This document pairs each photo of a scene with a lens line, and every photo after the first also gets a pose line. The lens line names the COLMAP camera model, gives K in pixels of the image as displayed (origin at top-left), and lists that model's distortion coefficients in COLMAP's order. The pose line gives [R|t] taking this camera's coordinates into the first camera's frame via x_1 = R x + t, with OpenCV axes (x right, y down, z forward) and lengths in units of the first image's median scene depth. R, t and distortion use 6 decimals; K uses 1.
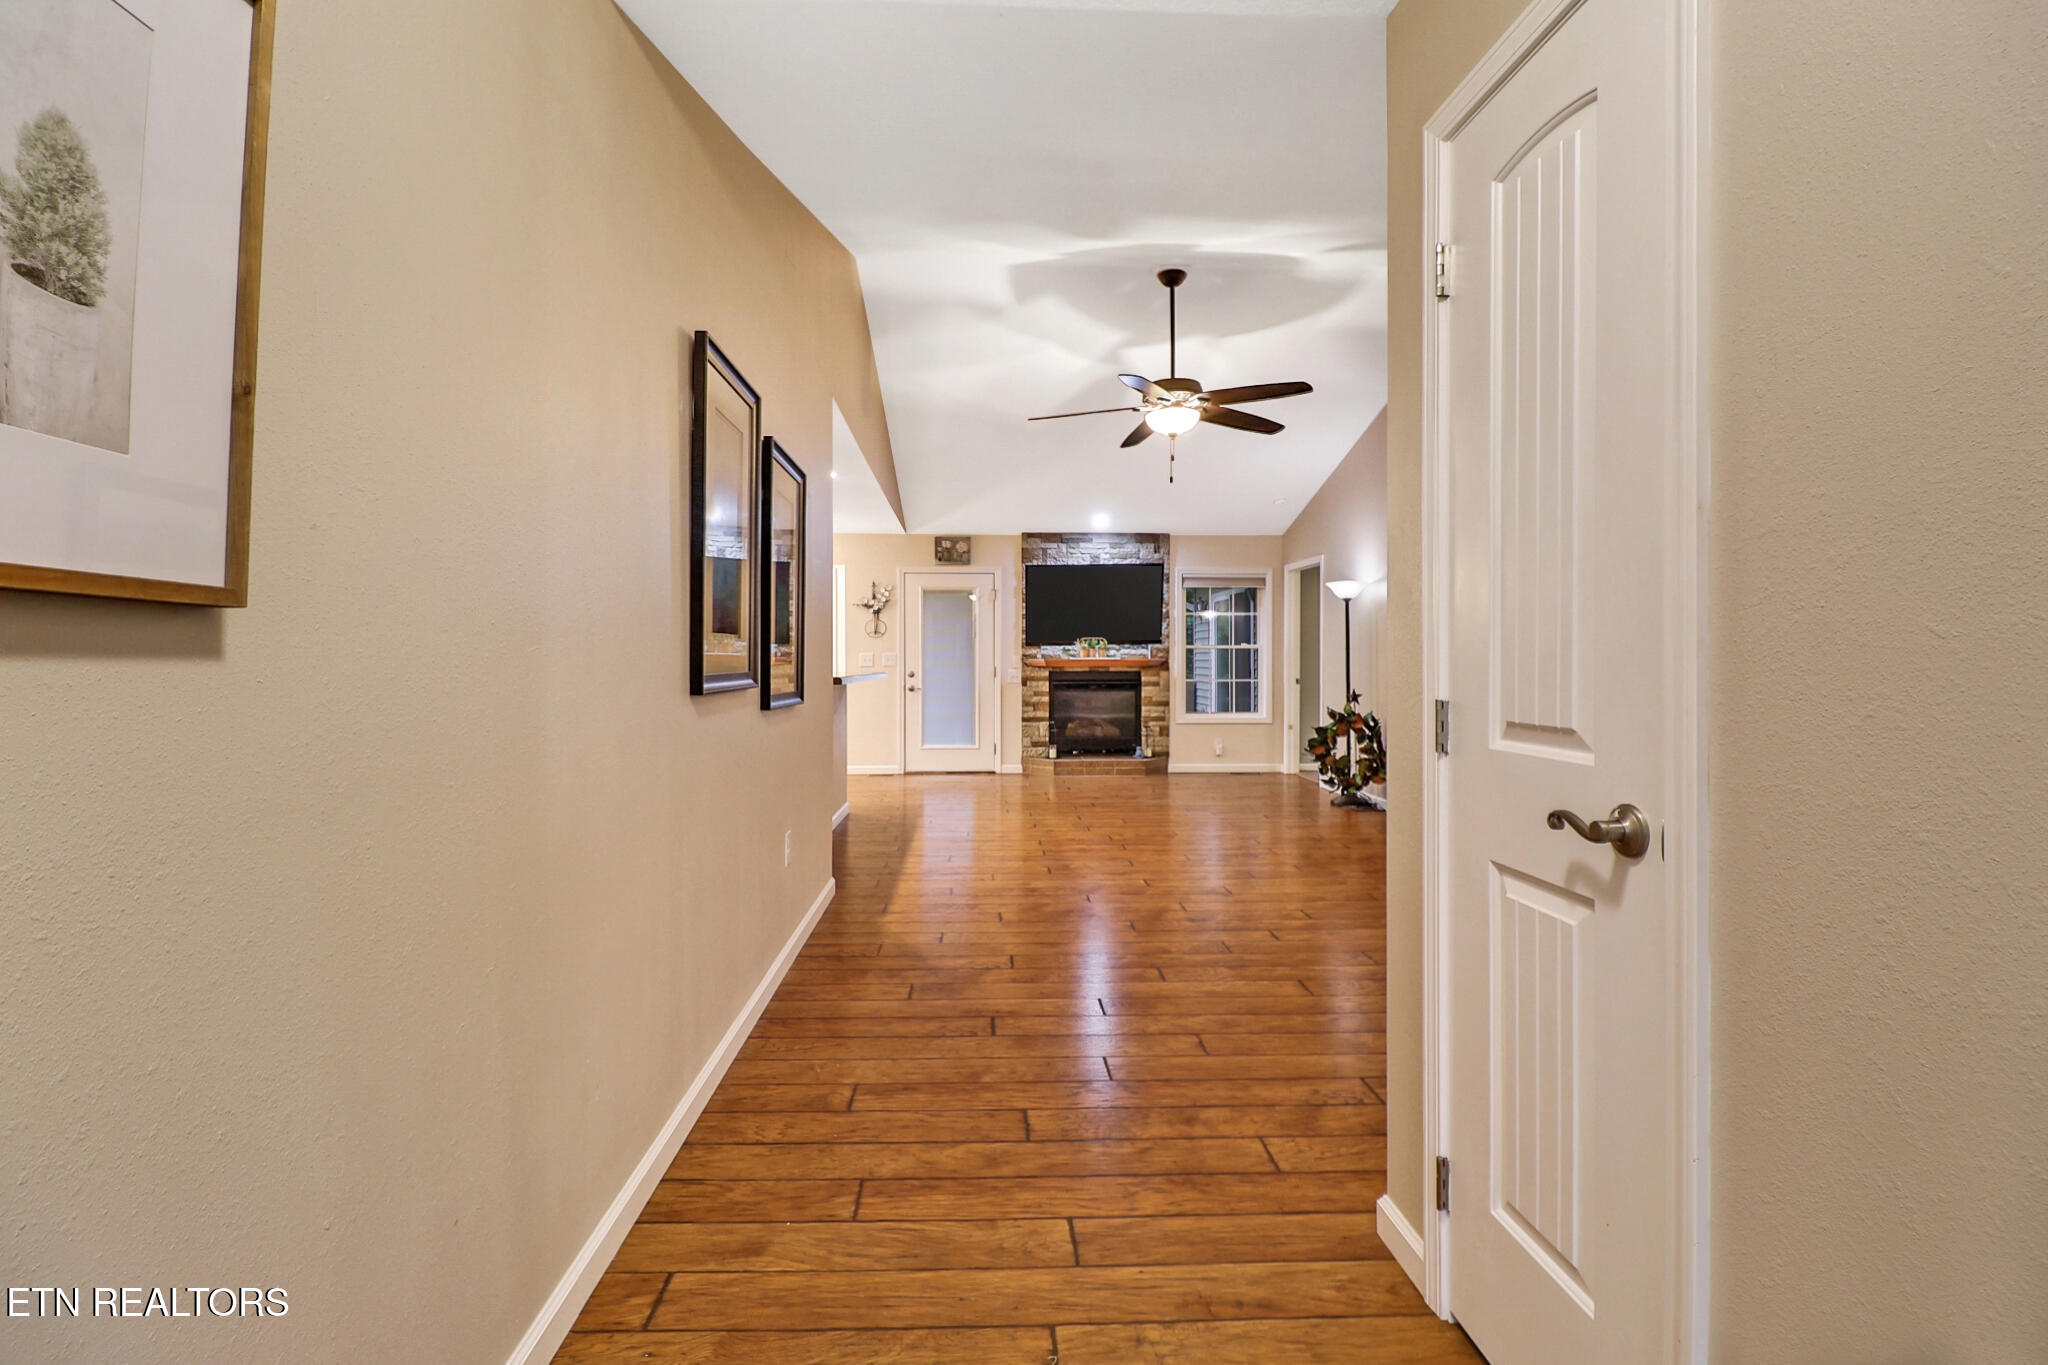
lens RADIAL K [[1059.3, 0, 1023.1], [0, 1059.3, 665.0], [0, 0, 1]] dist [-0.002351, 0.000123]
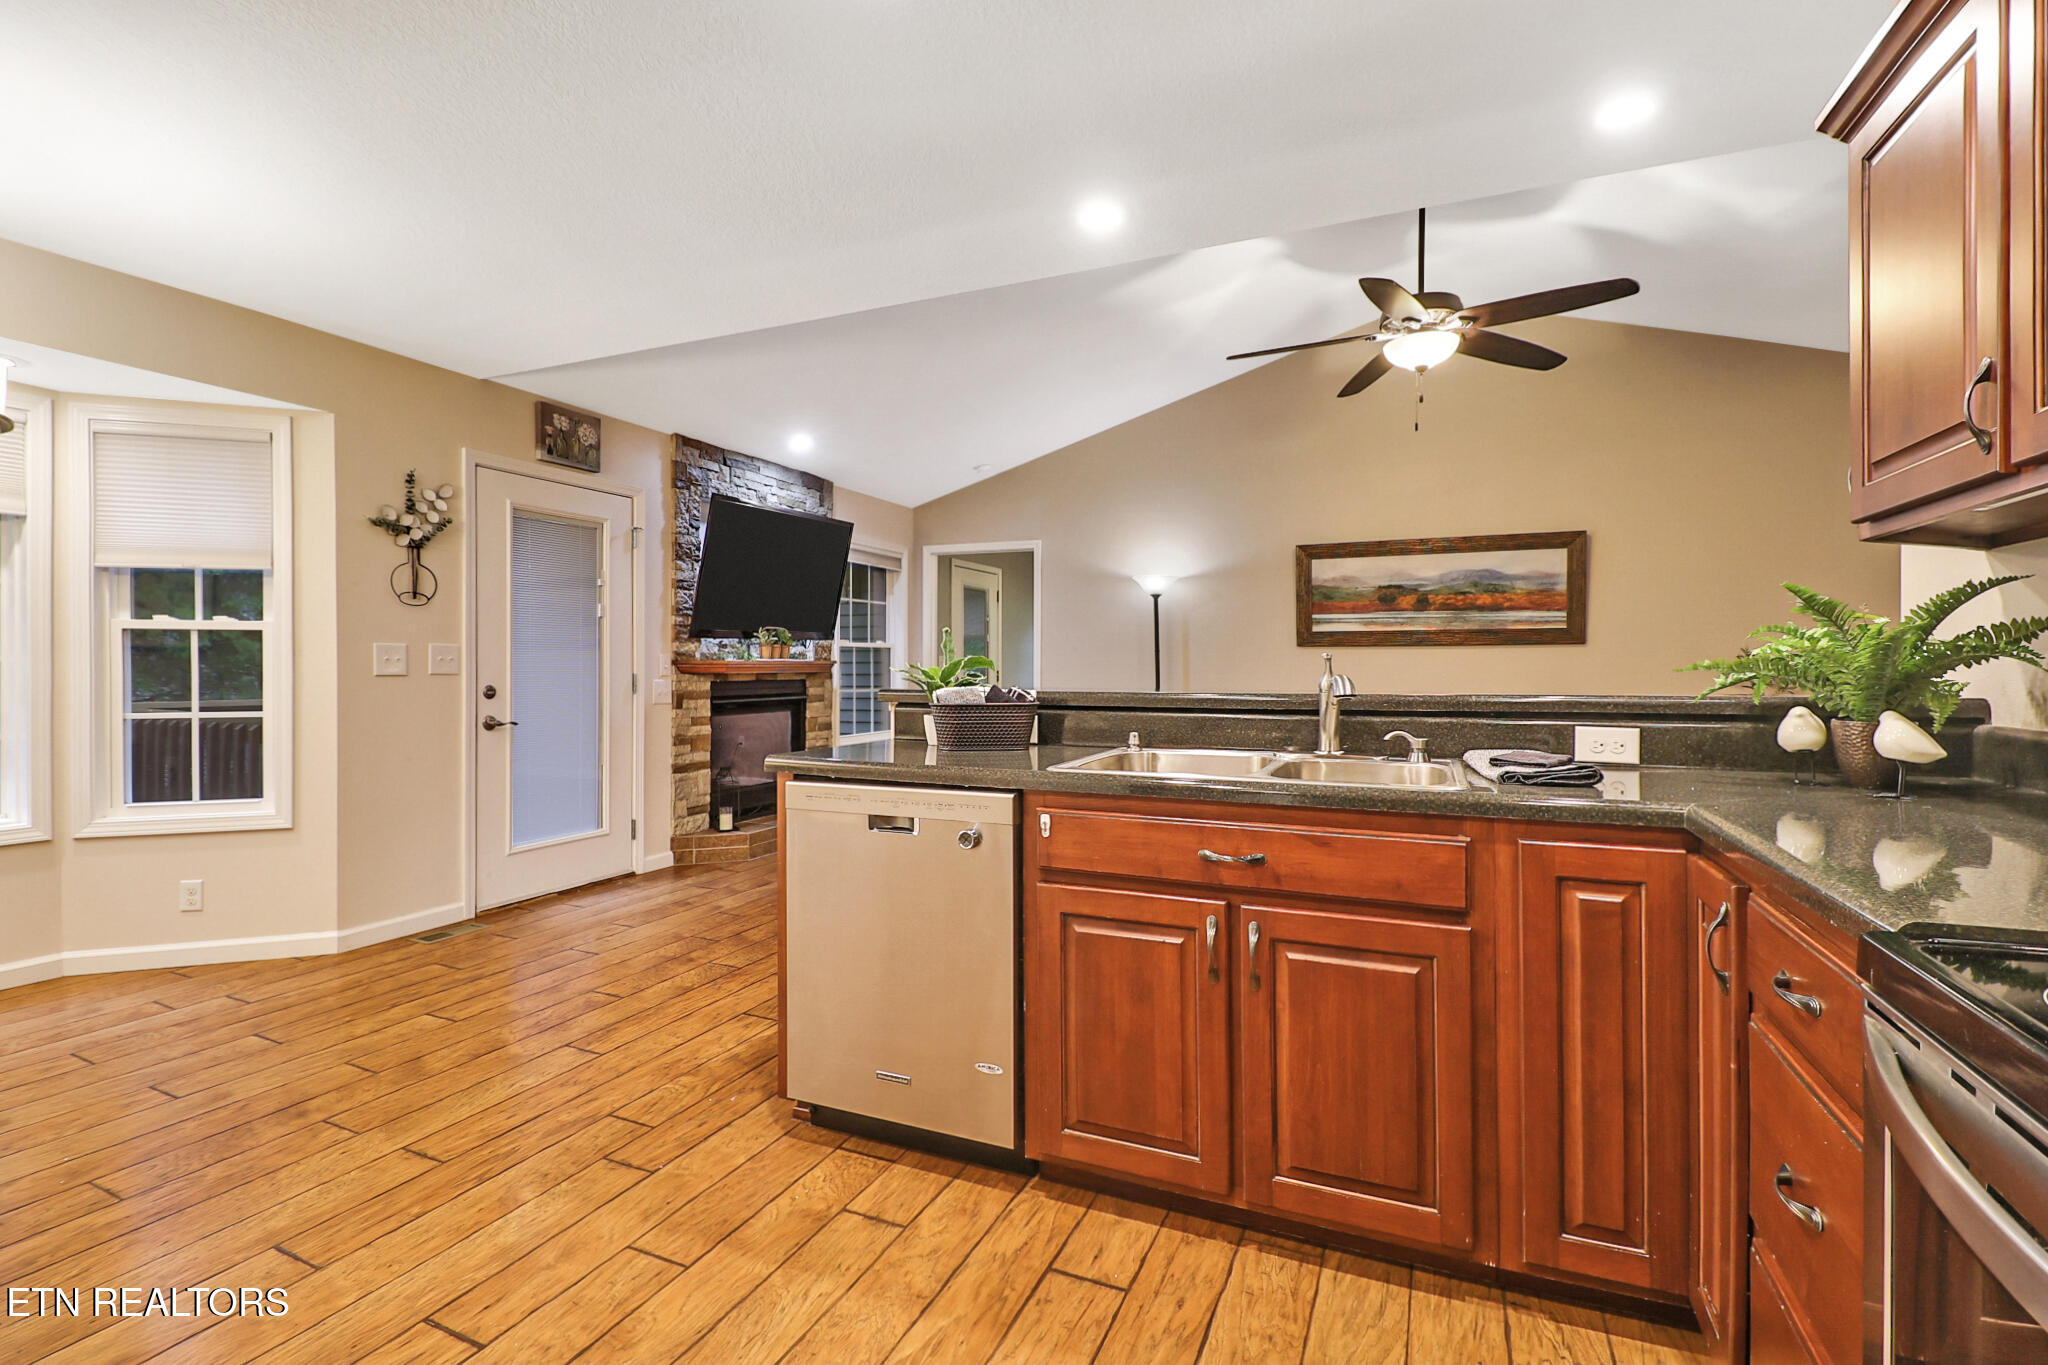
lens RADIAL K [[940.9, 0, 1006.4], [0, 940.9, 660.6], [0, 0, 1]] dist [-0.003727, -0.009304]
pose [[0.446817, 0.005300, 0.894609, -0.395519], [0.001119, 0.999978, -0.006484, -0.002199], [-0.894624, 0.003898, 0.446802, 0.679864]]
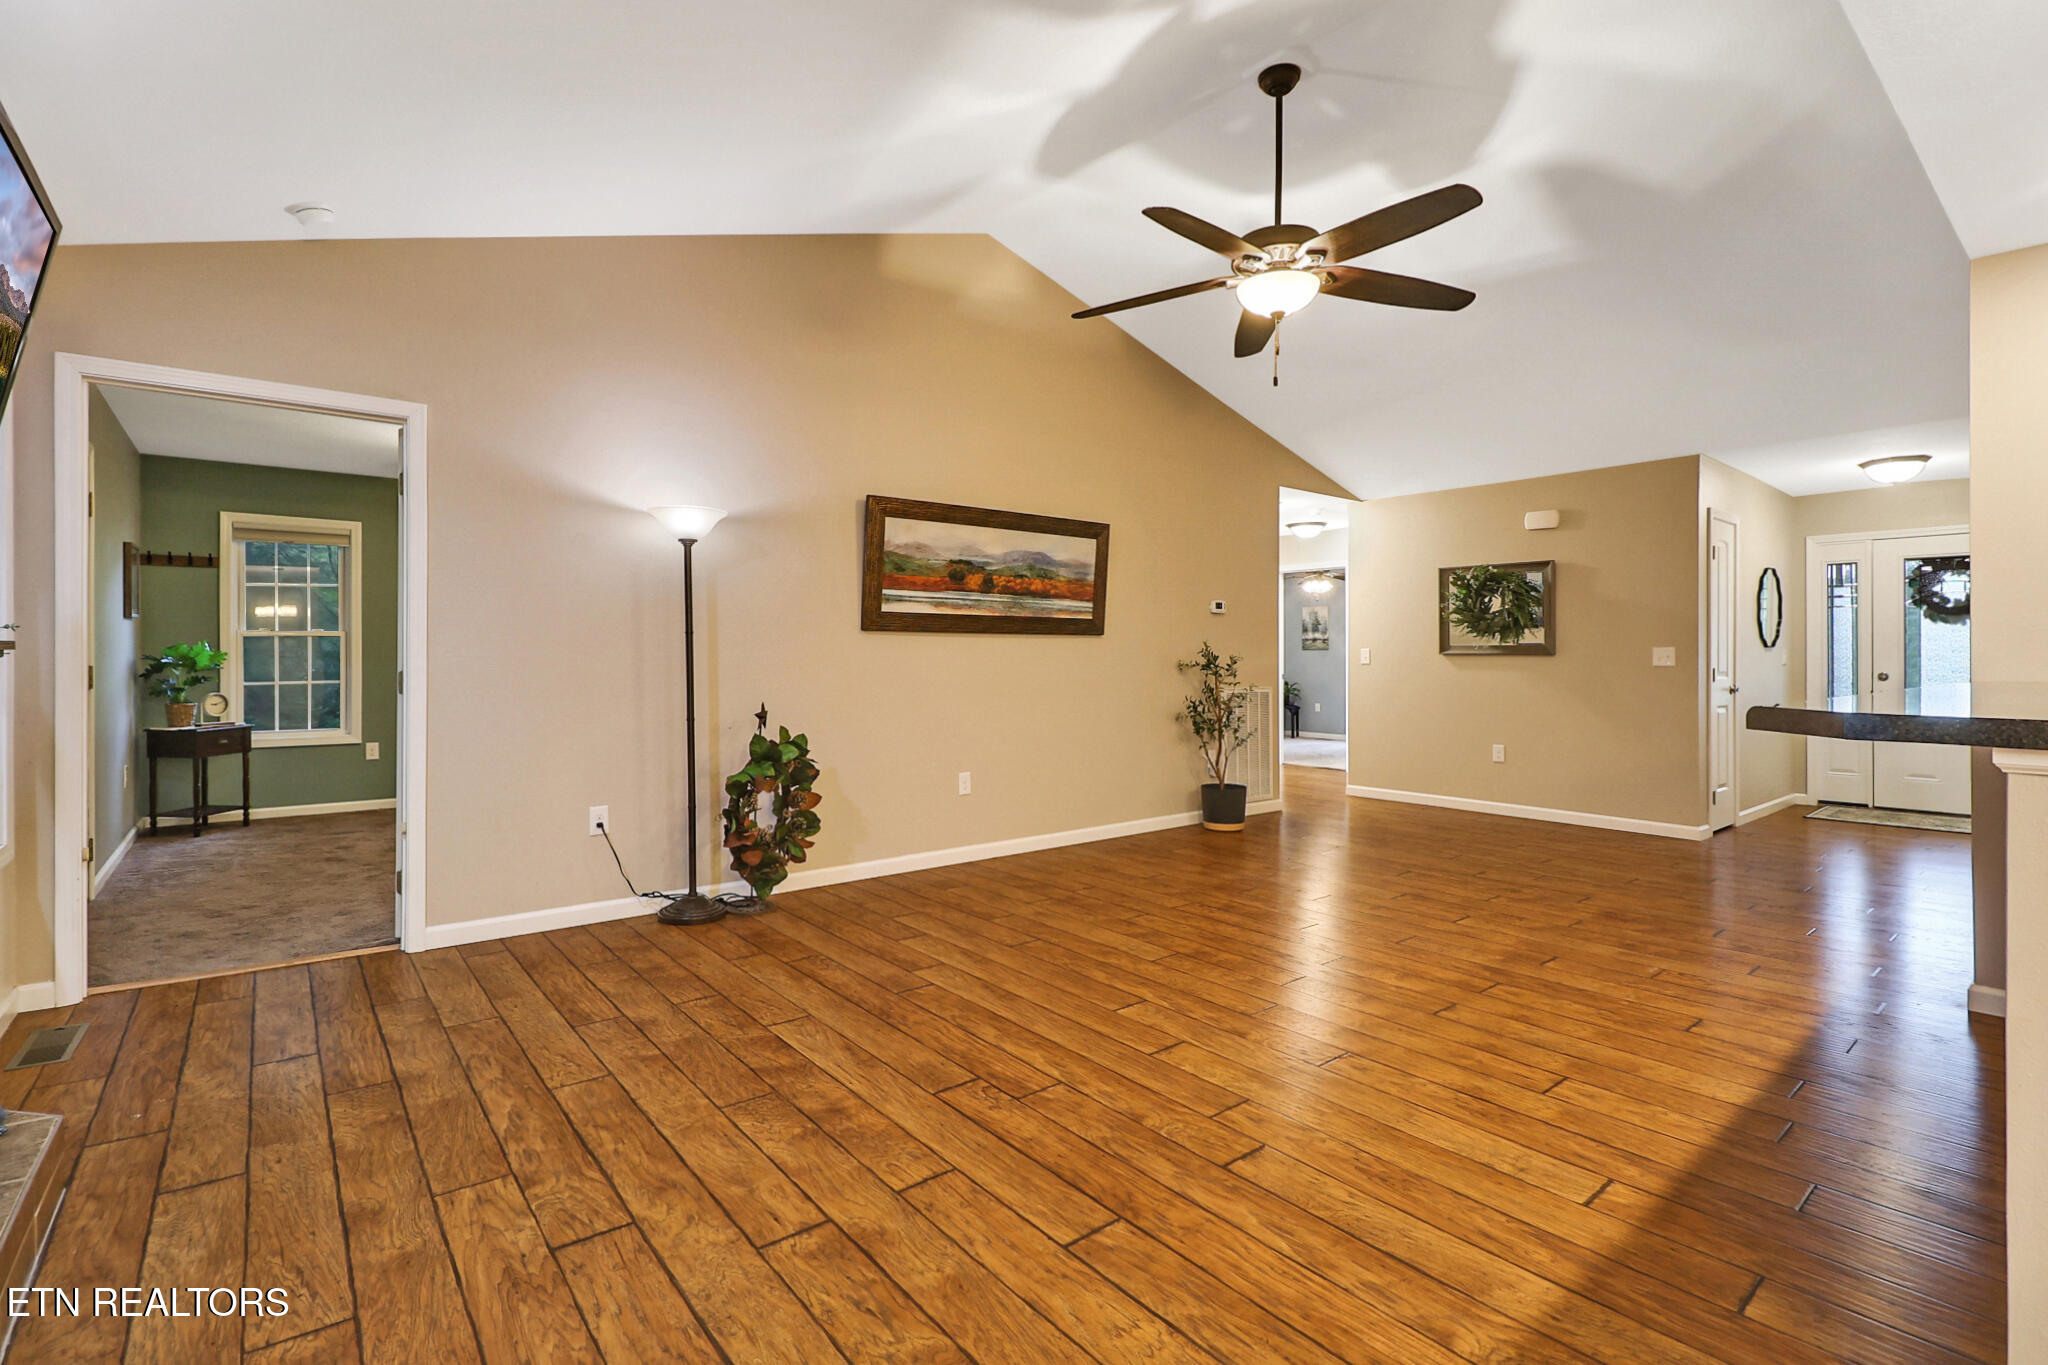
lens RADIAL K [[940.9, 0, 1002.9], [0, 940.9, 656.7], [0, 0, 1]] dist [-0.003727, -0.009304]
pose [[-0.589404, 0.000095, 0.807839, -0.158401], [0.000347, 1.000000, 0.000136, -0.002529], [-0.807839, 0.000361, -0.589404, 1.019991]]
